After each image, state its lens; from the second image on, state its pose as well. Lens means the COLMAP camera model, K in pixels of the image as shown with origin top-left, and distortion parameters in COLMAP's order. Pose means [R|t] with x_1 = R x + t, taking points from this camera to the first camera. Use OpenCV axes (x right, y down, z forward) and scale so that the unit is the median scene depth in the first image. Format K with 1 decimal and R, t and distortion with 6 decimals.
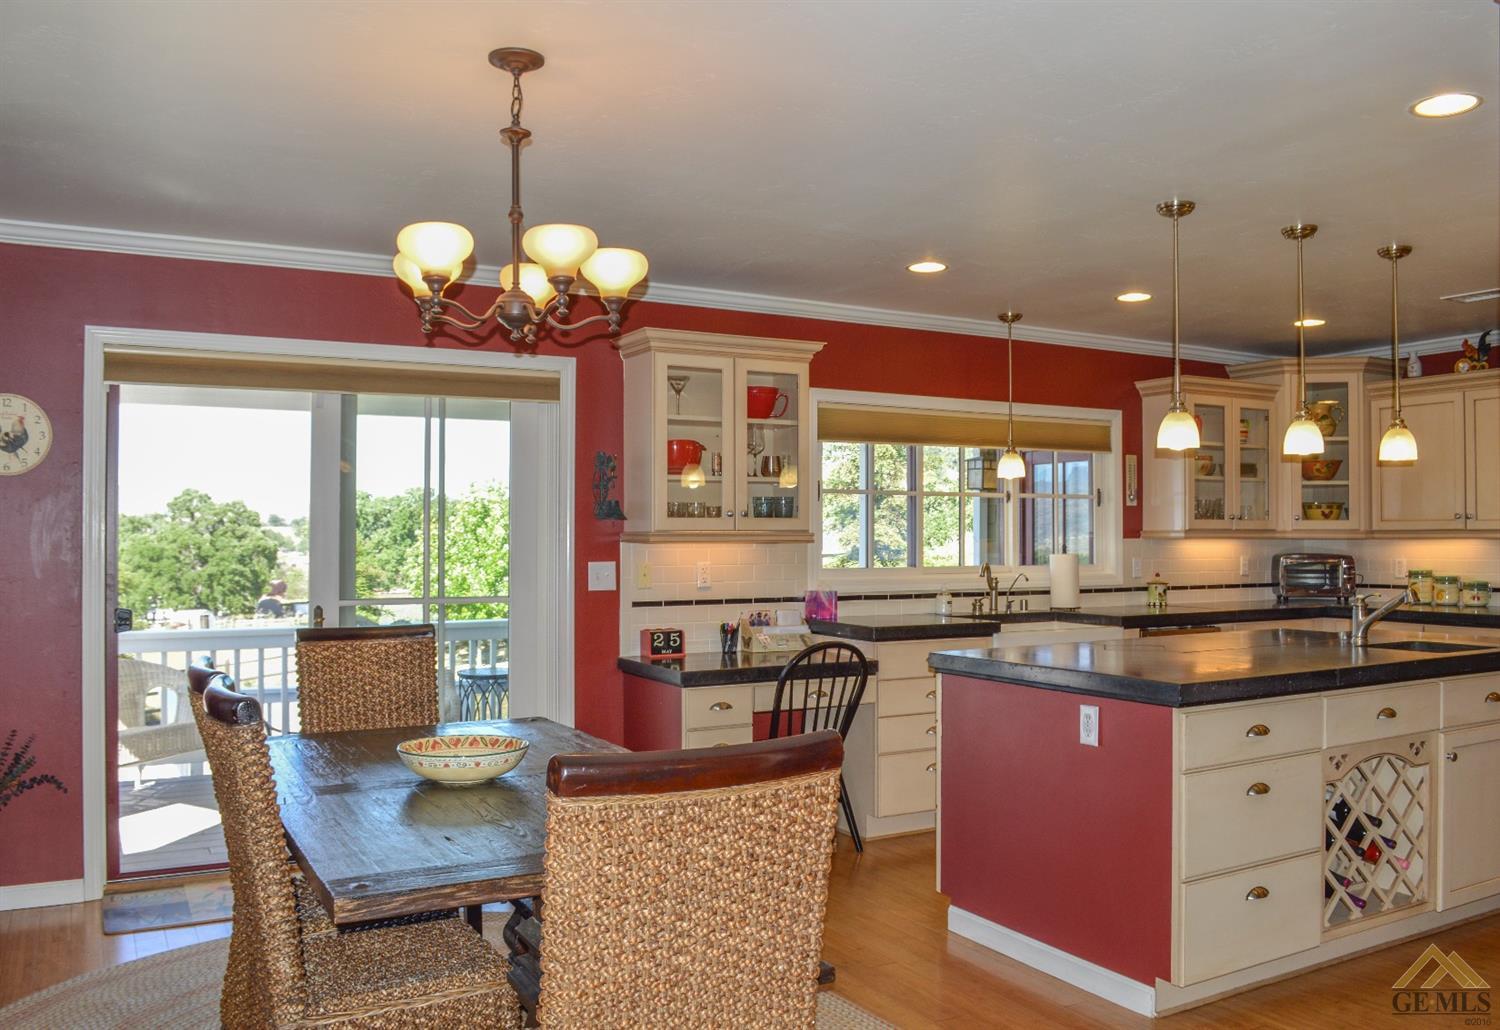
lens RADIAL K [[1245.6, 0, 779.2], [0, 1245.6, 513.2], [0, 0, 1]] dist [-0.075533, 0.002175]
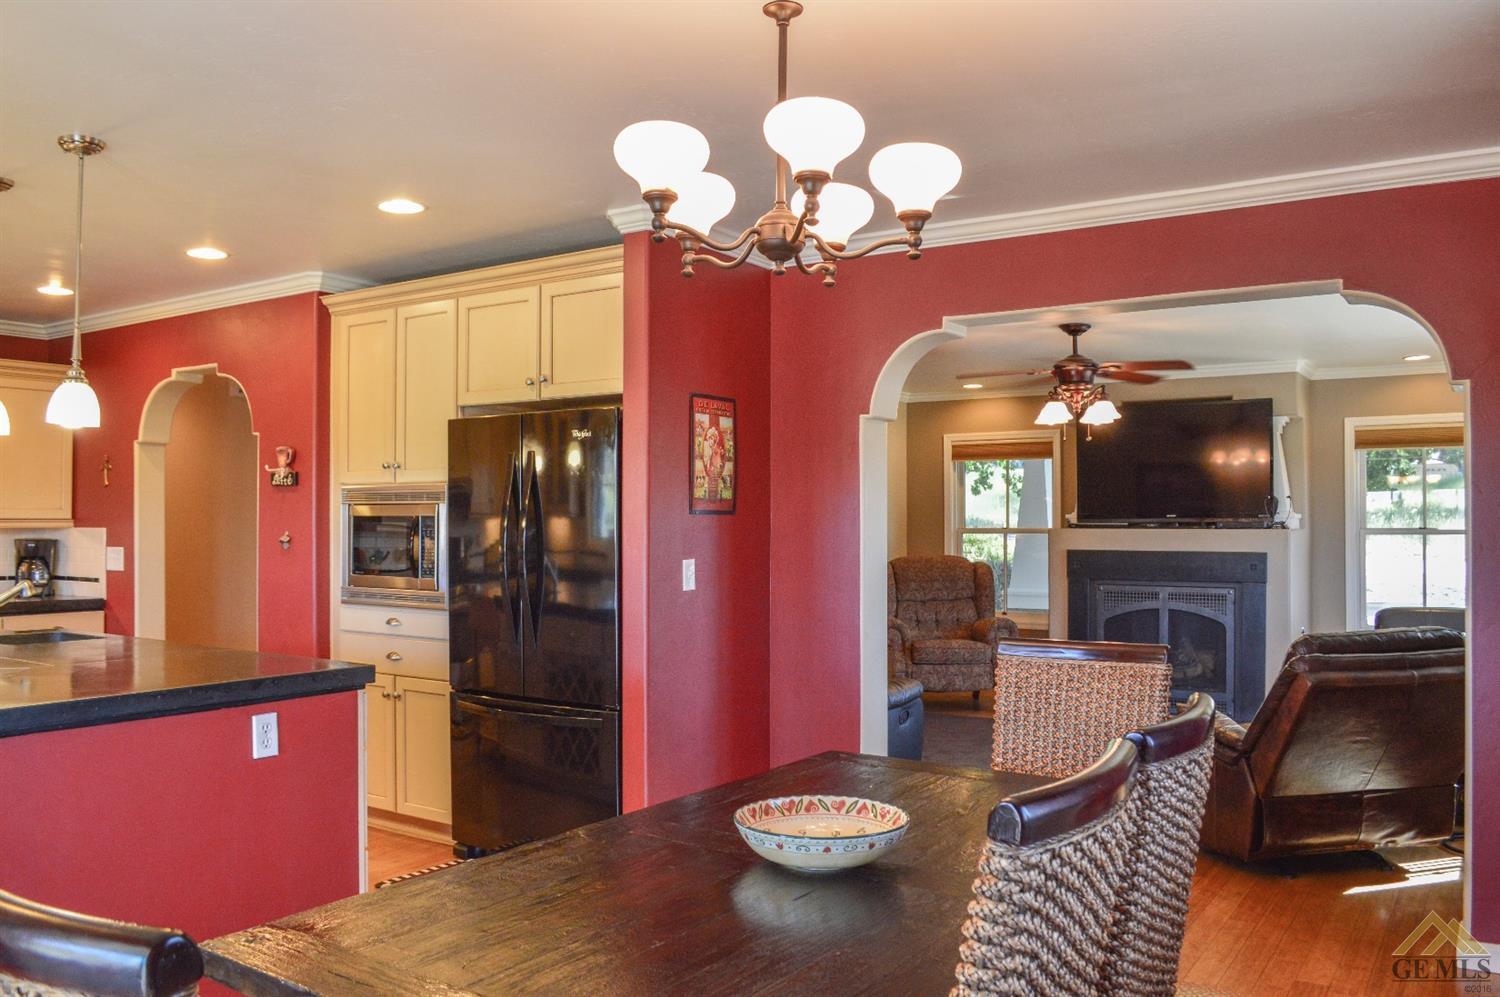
lens RADIAL K [[1194.2, 0, 750.0], [0, 1194.2, 498.5], [0, 0, 1]] dist [-0.076132, 0.007332]
pose [[-0.453364, 0.018648, 0.891131, -0.446387], [-0.017001, 0.999418, -0.029564, 0.010828], [-0.891163, -0.028554, -0.452783, 0.700602]]
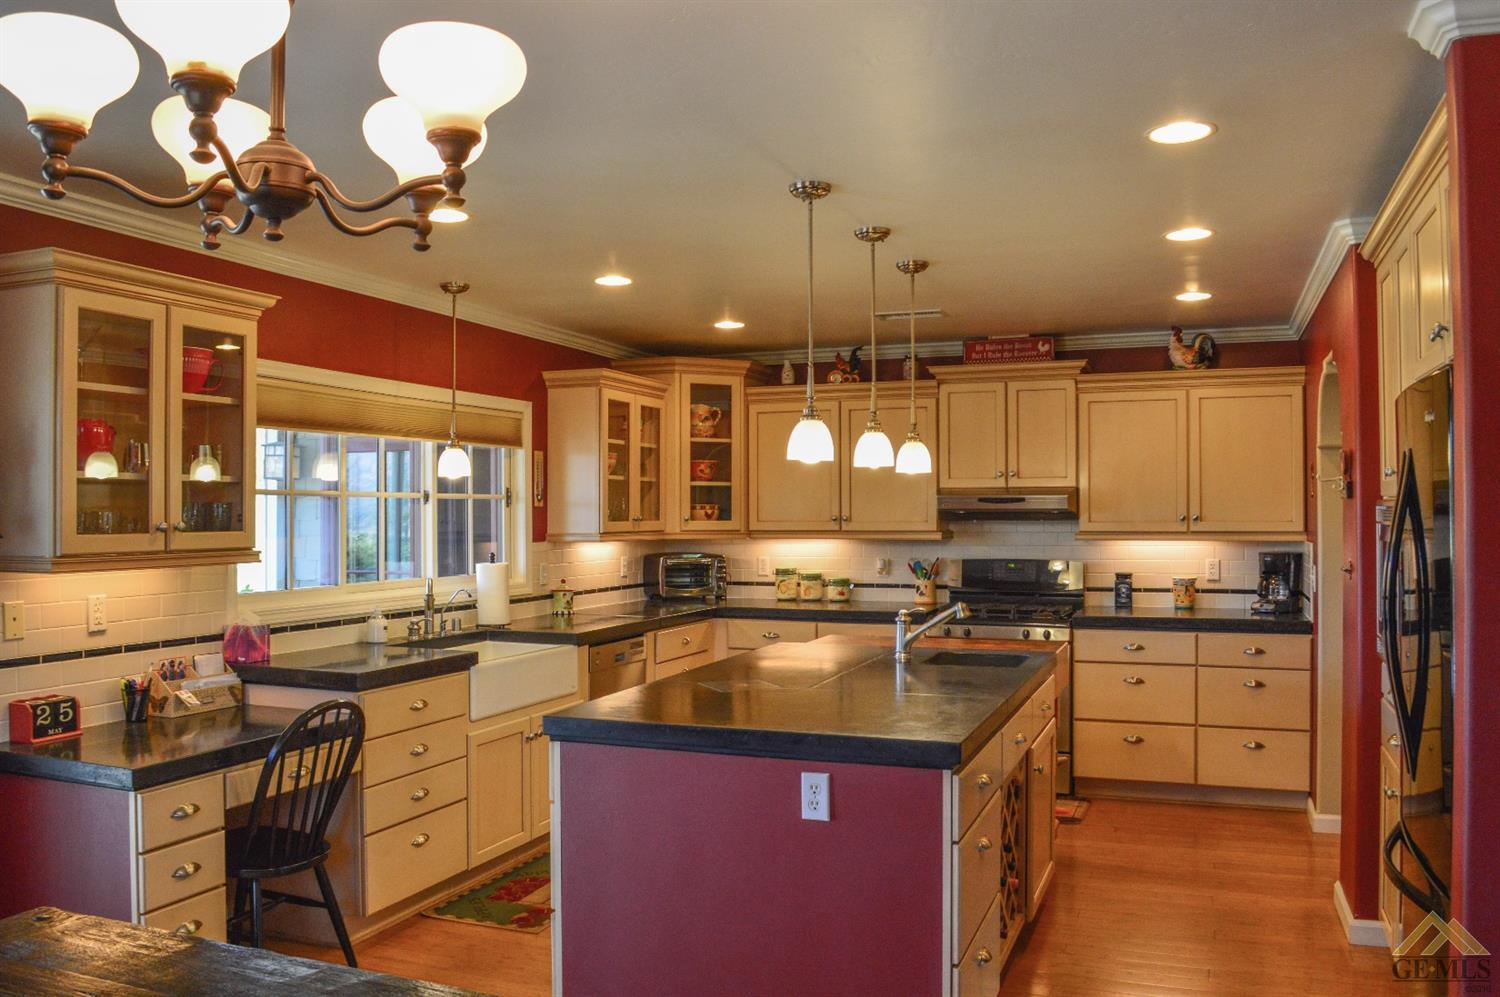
lens RADIAL K [[1203.6, 0, 750.0], [0, 1203.6, 498.5], [0, 0, 1]] dist [-0.080678, 0.008330]
pose [[0.778072, 0.005414, 0.628152, -0.189267], [-0.009556, 0.999949, 0.003217, -0.020239], [-0.628103, -0.008505, 0.778084, 0.261270]]
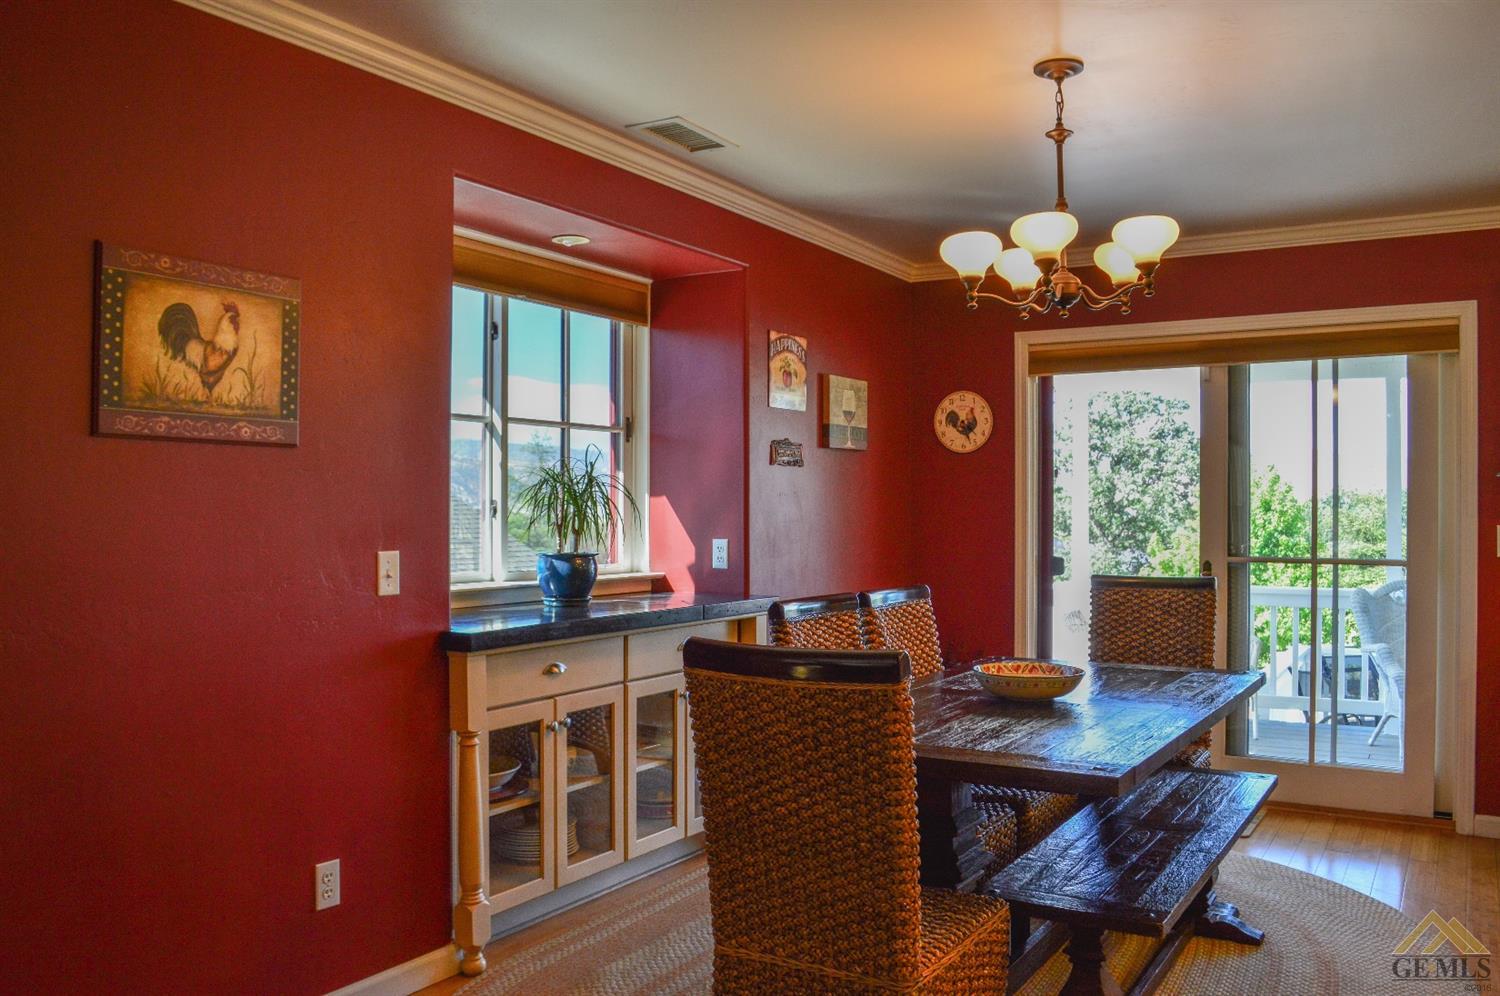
lens RADIAL K [[1194.2, 0, 750.0], [0, 1194.2, 498.0], [0, 0, 1]] dist [-0.076132, 0.007332]
pose [[0.486160, -0.003289, -0.873864, 0.301819], [0.014637, 0.999883, 0.004380, 0.007700], [0.873747, -0.014920, 0.486151, 0.113571]]
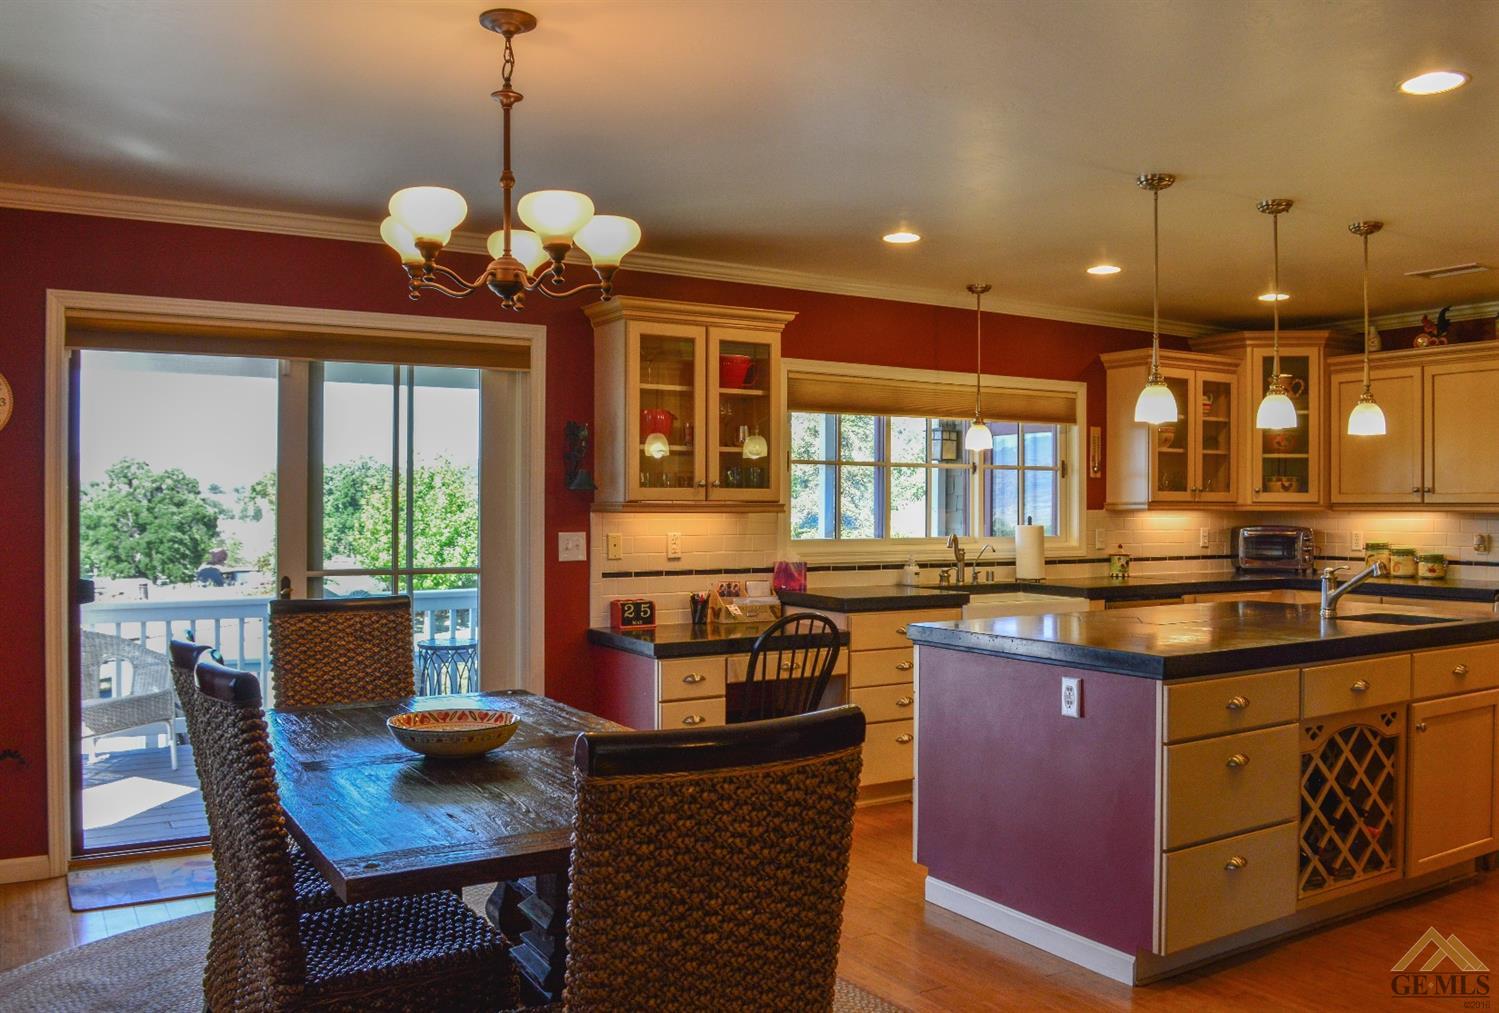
lens RADIAL K [[1245.2, 0, 769.8], [0, 1245.2, 504.7], [0, 0, 1]] dist [-0.074527, 0.000192]
pose [[0.999327, 0.003365, 0.036521, -0.020361], [-0.004021, 0.999832, 0.017909, -0.001183], [-0.036455, -0.018043, 0.999172, 0.004327]]
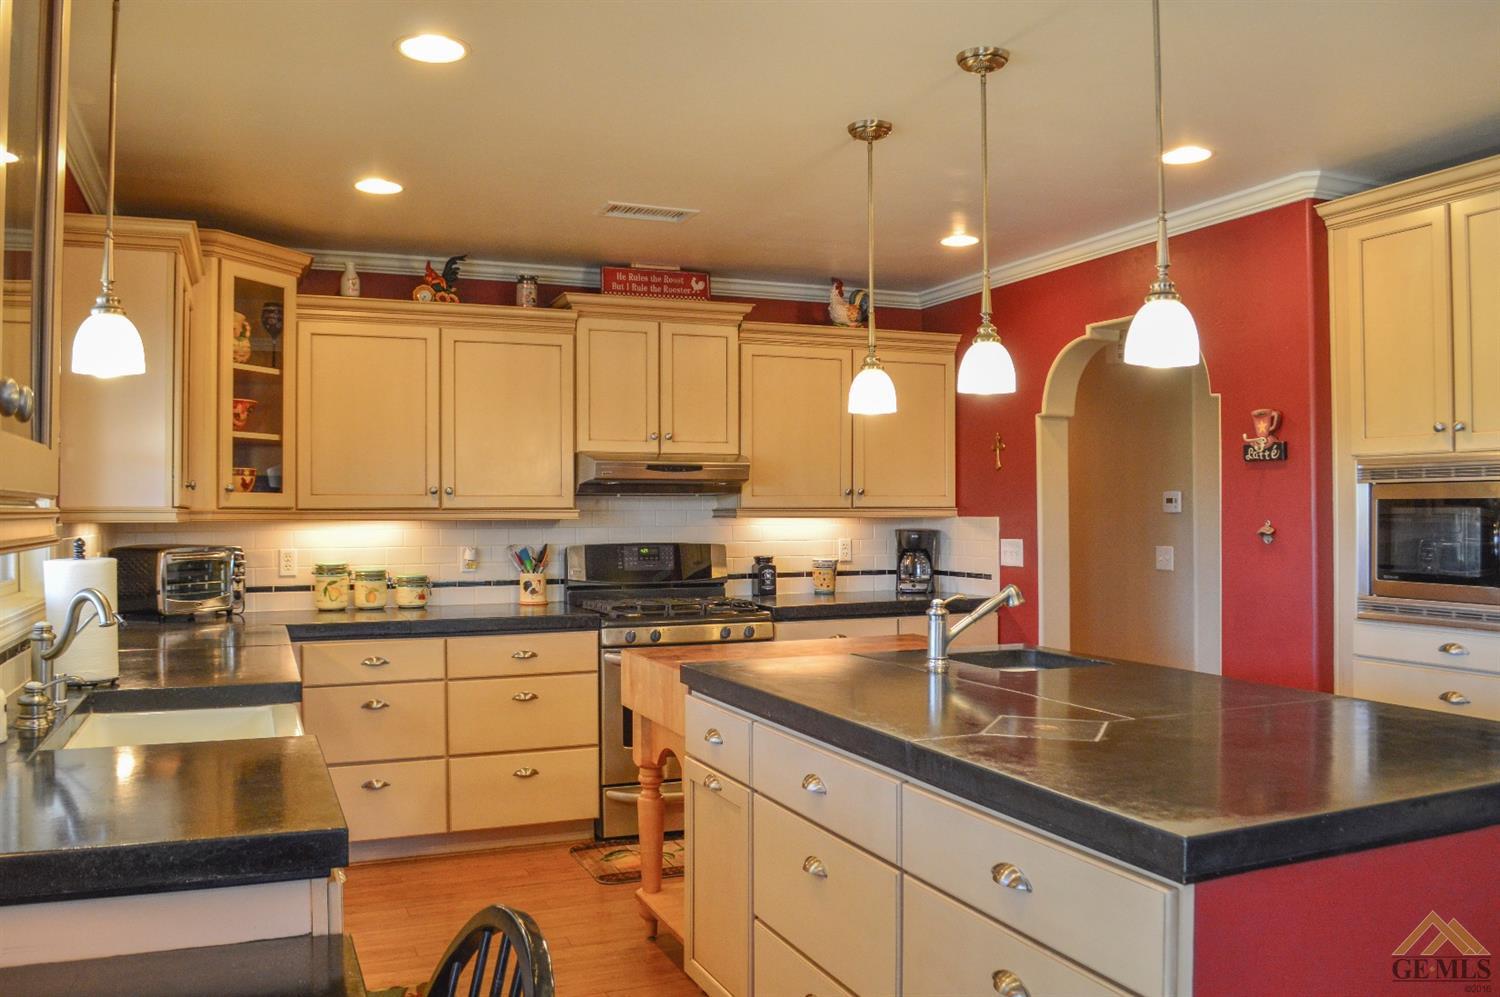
lens RADIAL K [[1203.6, 0, 750.0], [0, 1203.6, 498.5], [0, 0, 1]] dist [-0.080678, 0.008330]
pose [[0.114294, 0.010762, 0.993389, -0.187633], [-0.014763, 0.999849, -0.009133, 0.013258], [-0.993337, -0.013621, 0.114436, 0.833719]]
